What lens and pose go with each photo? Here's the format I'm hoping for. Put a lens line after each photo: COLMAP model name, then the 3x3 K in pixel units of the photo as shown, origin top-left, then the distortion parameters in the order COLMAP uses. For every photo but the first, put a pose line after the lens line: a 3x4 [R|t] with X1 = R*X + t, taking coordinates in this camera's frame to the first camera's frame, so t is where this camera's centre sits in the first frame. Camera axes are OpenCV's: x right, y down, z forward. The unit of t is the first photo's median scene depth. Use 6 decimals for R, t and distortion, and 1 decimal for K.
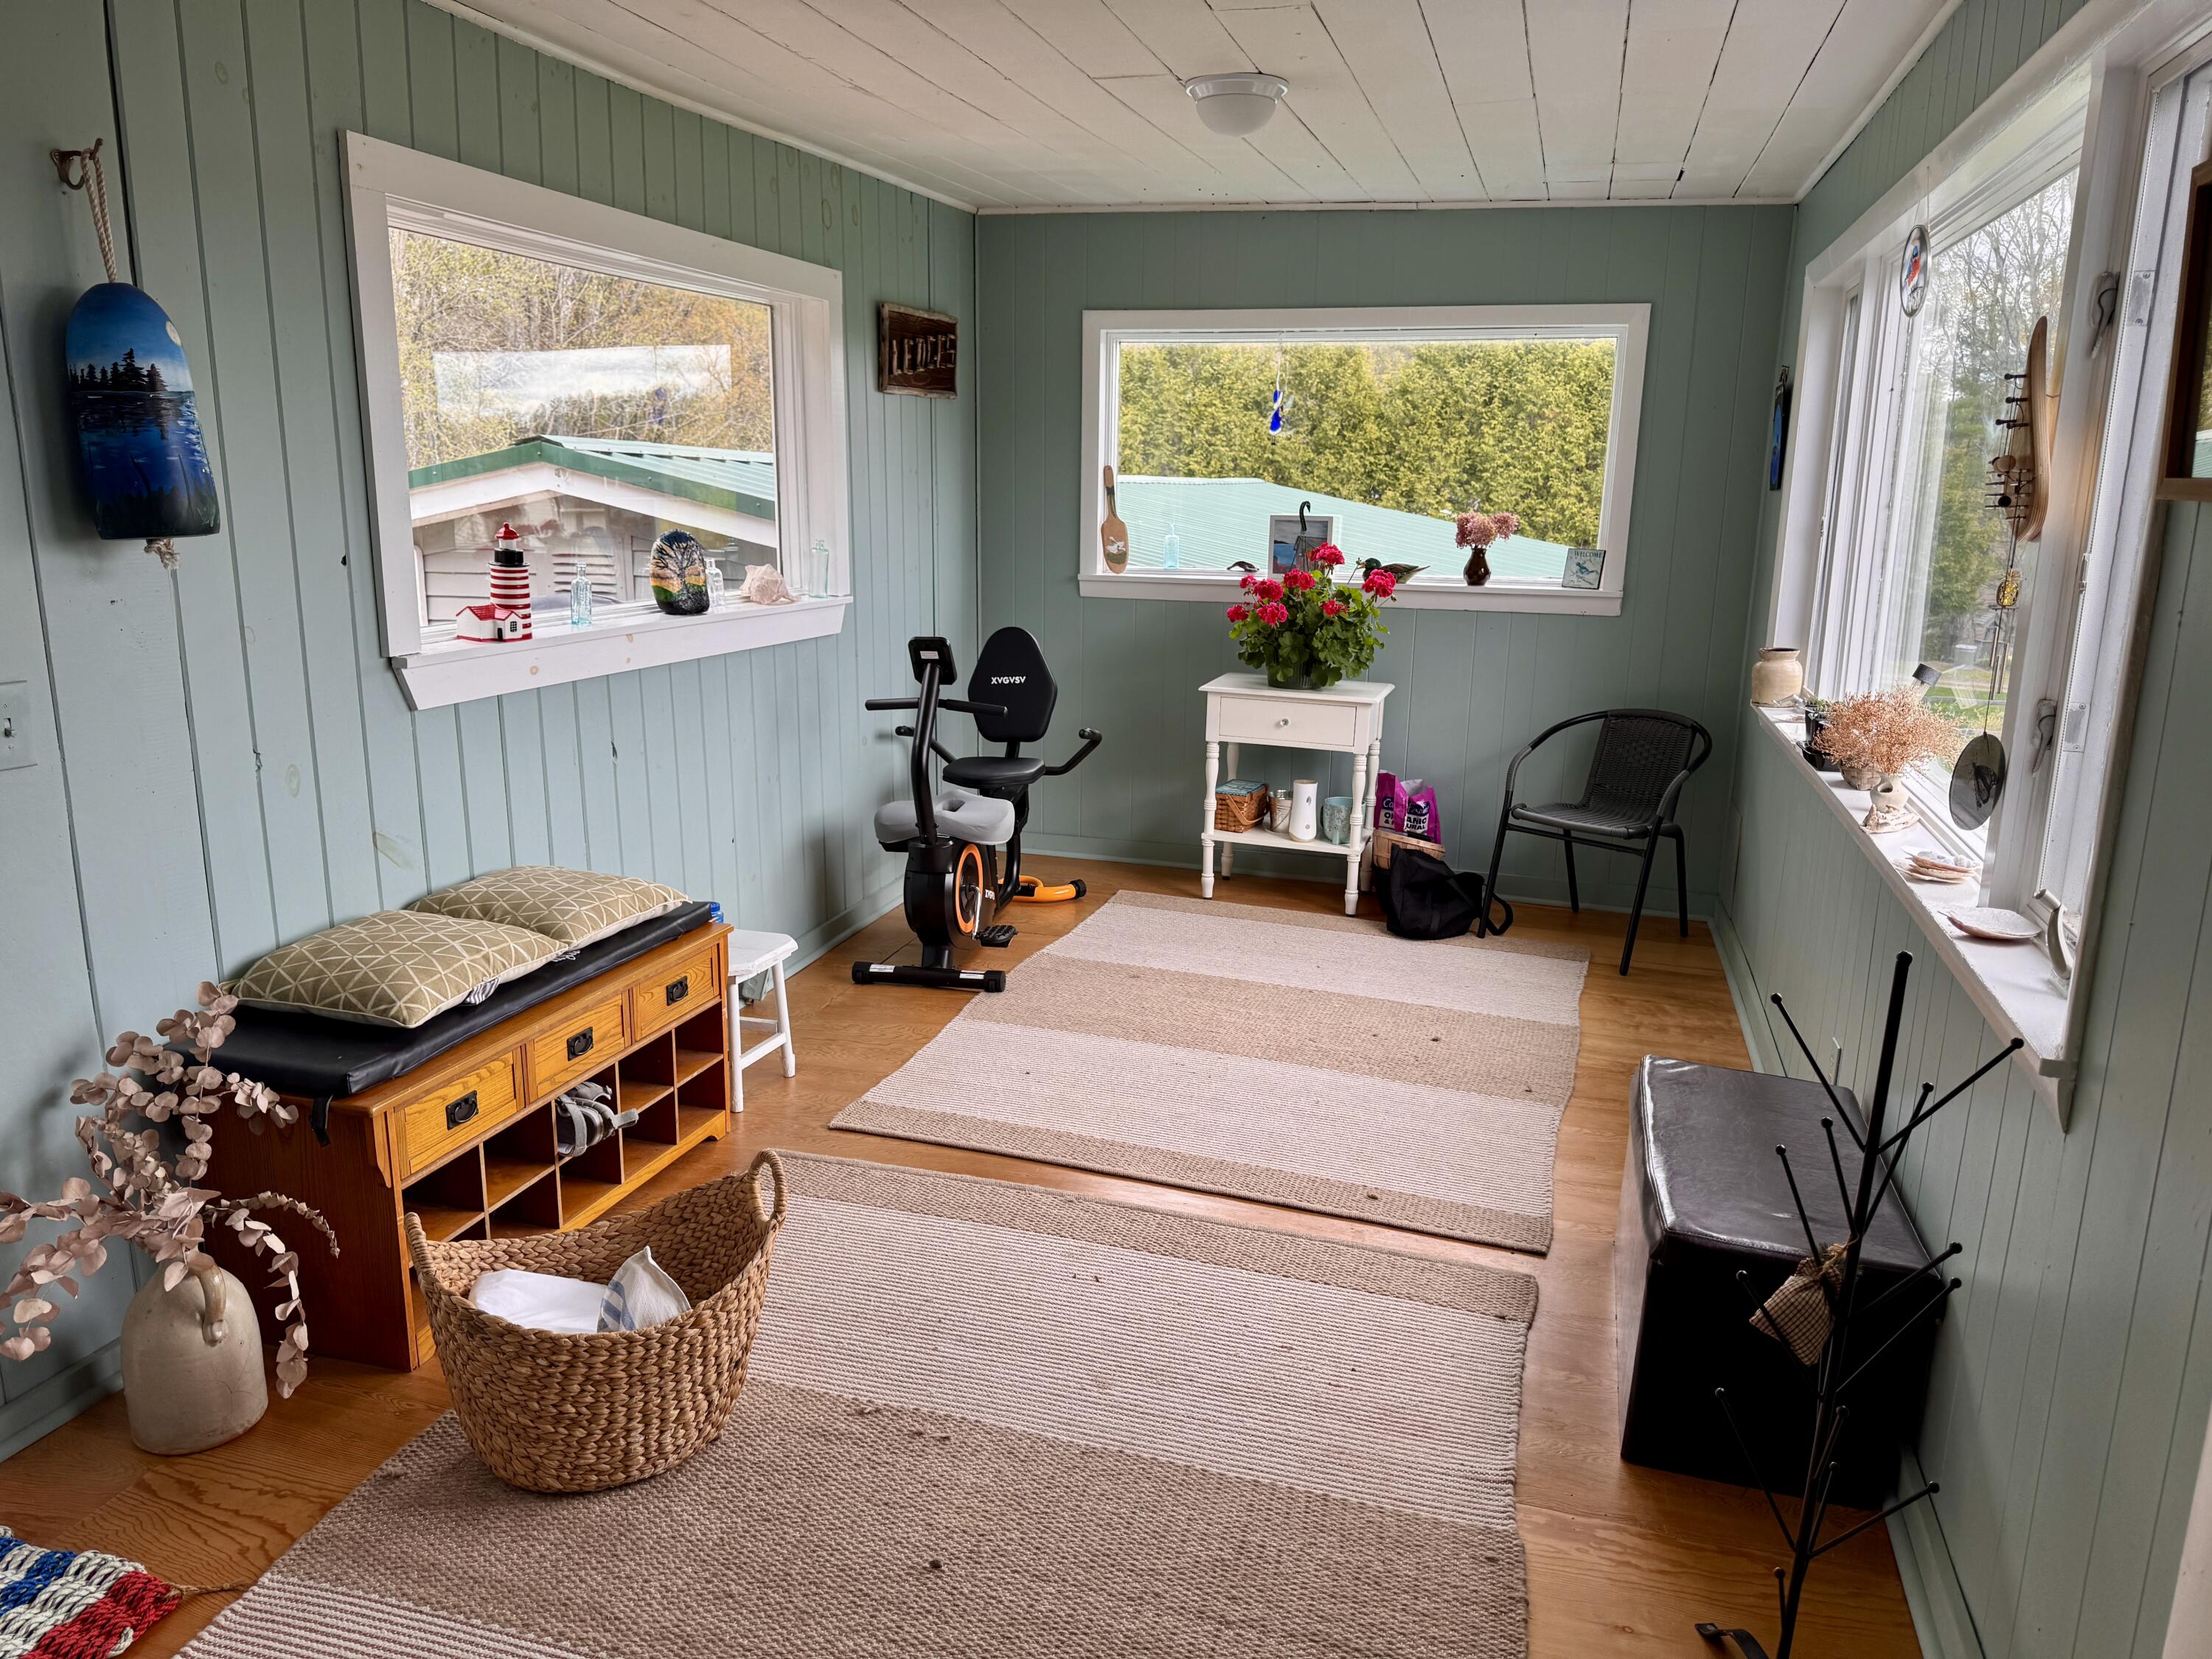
lens RADIAL K [[1519.1, 0, 1120.3], [0, 1519.1, 841.5], [0, 0, 1]] dist [0.081317, -0.101931]
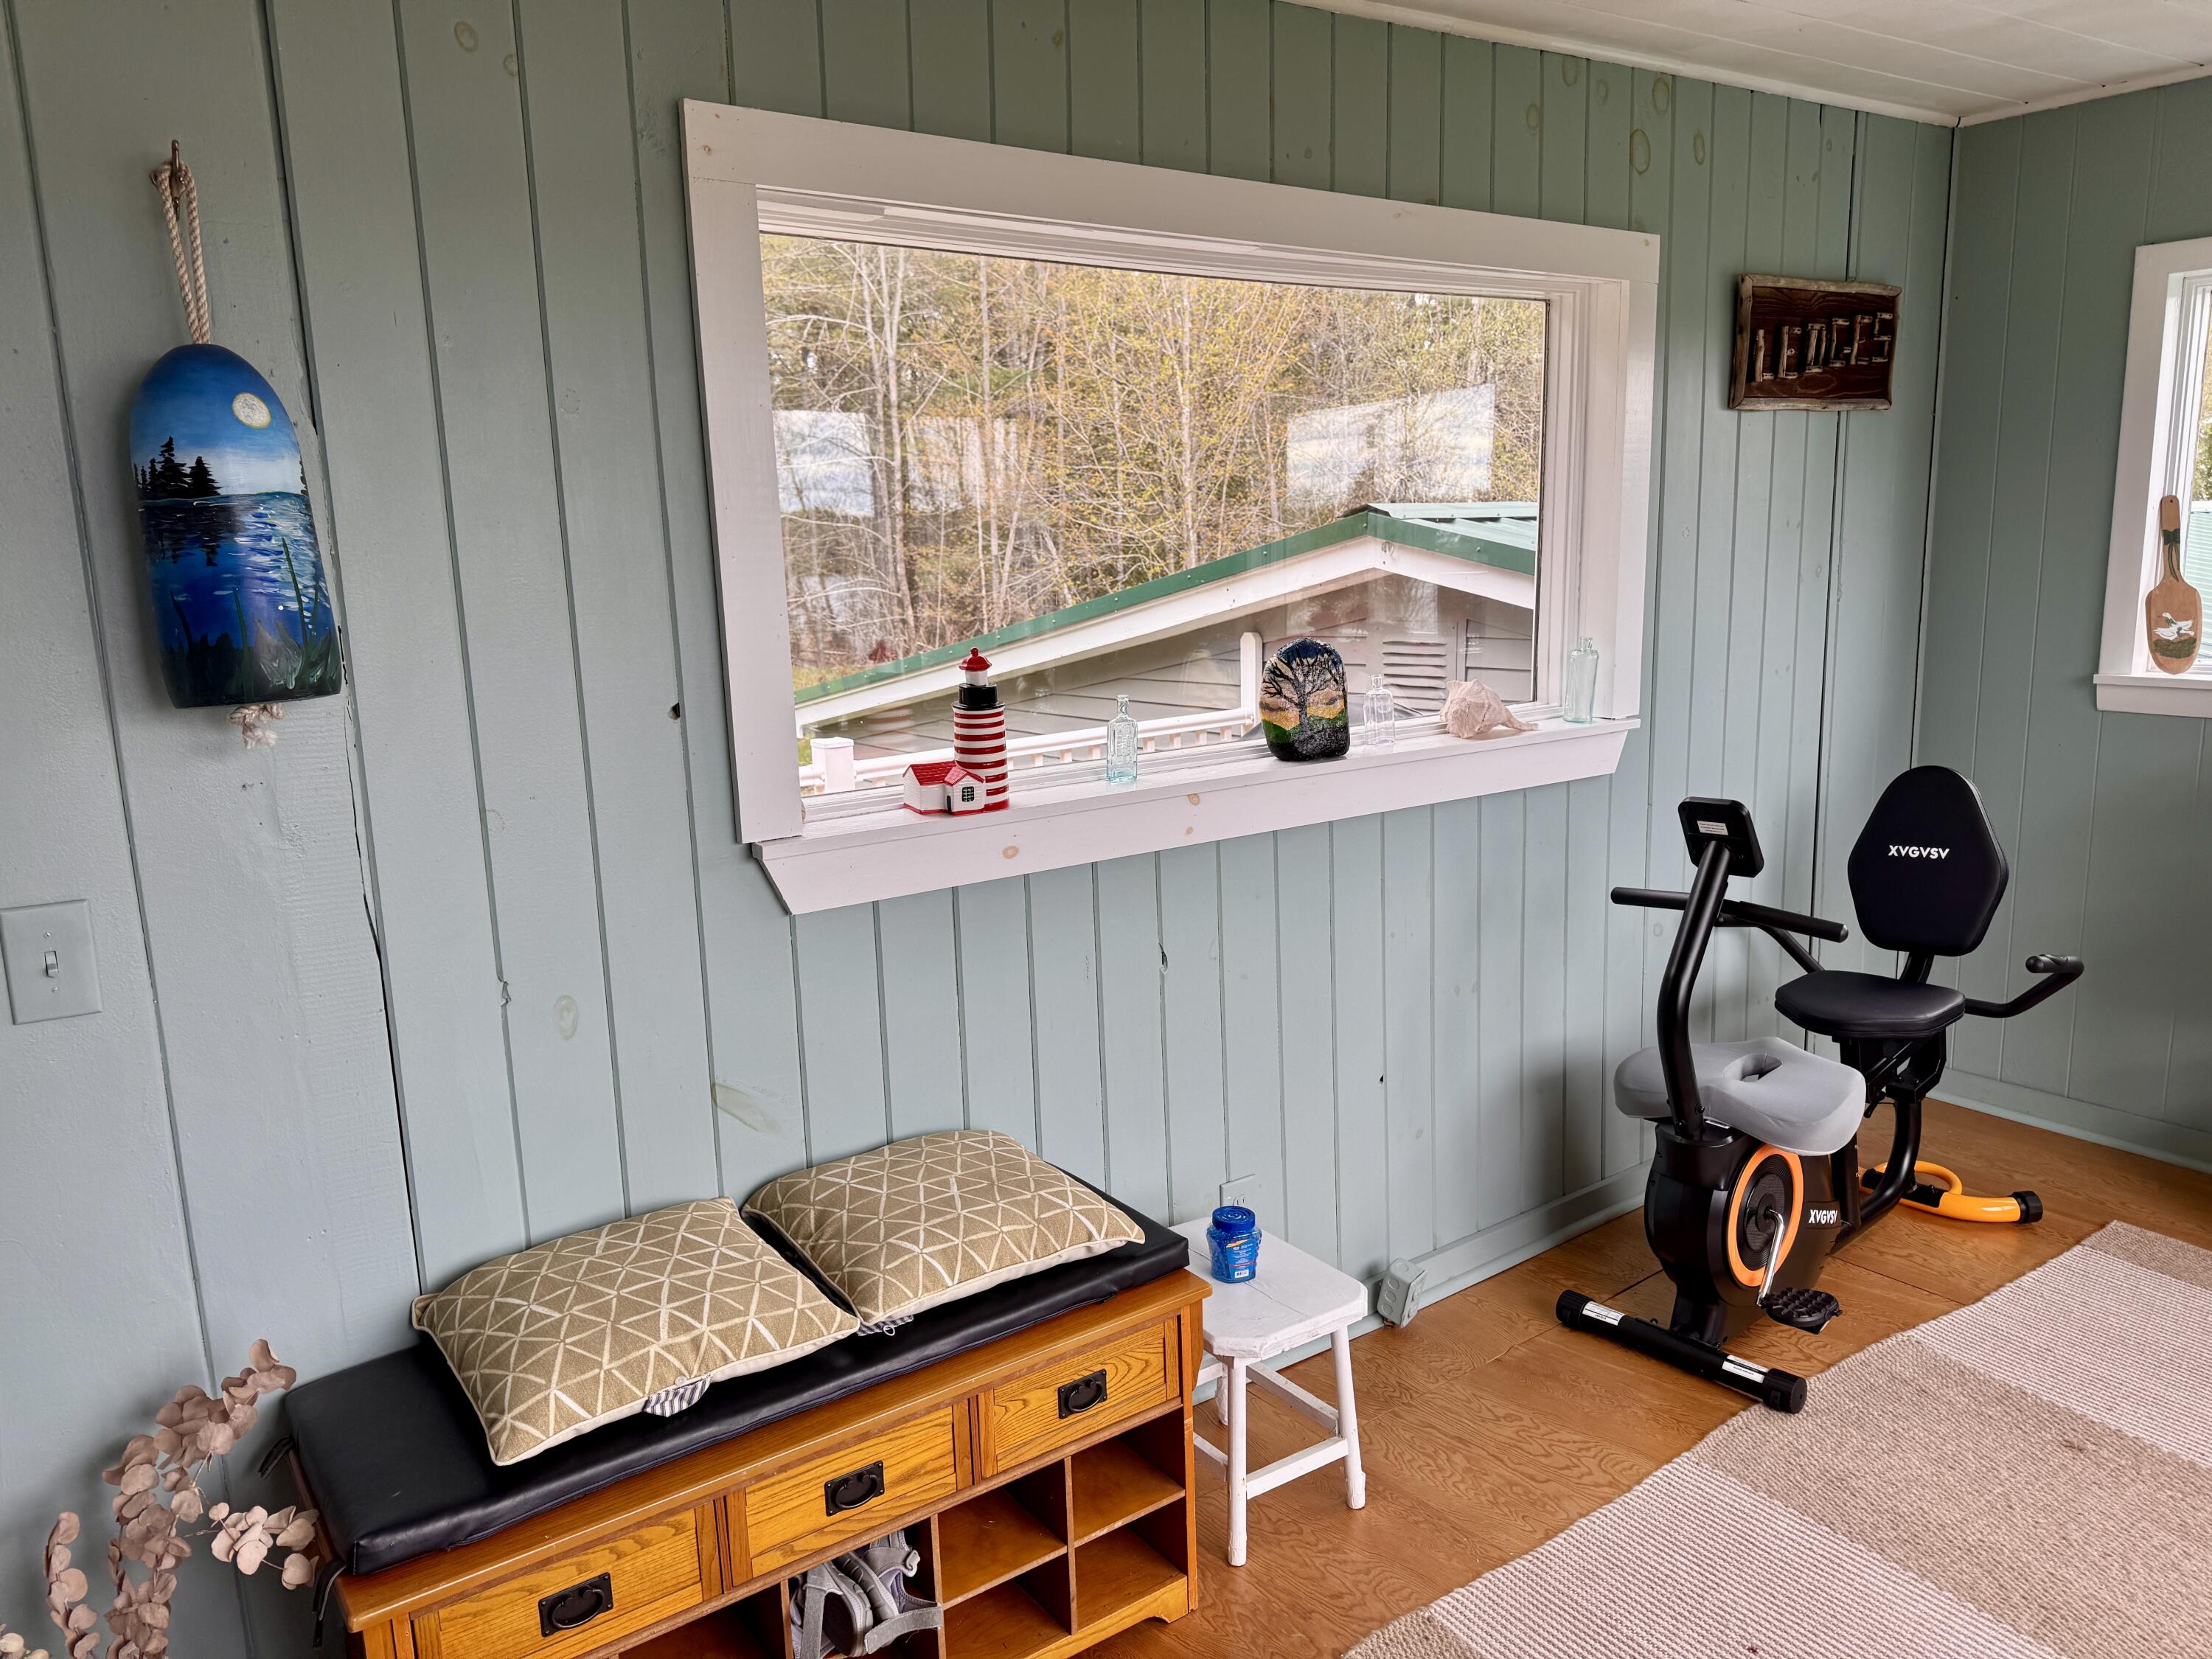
lens RADIAL K [[1519.1, 0, 1120.3], [0, 1519.1, 841.5], [0, 0, 1]] dist [0.081317, -0.101931]
pose [[0.787759, 0.075035, -0.611397, 0.070408], [-0.097306, 0.995249, -0.003231, -0.102837], [0.608250, 0.062038, 0.791318, 0.415523]]
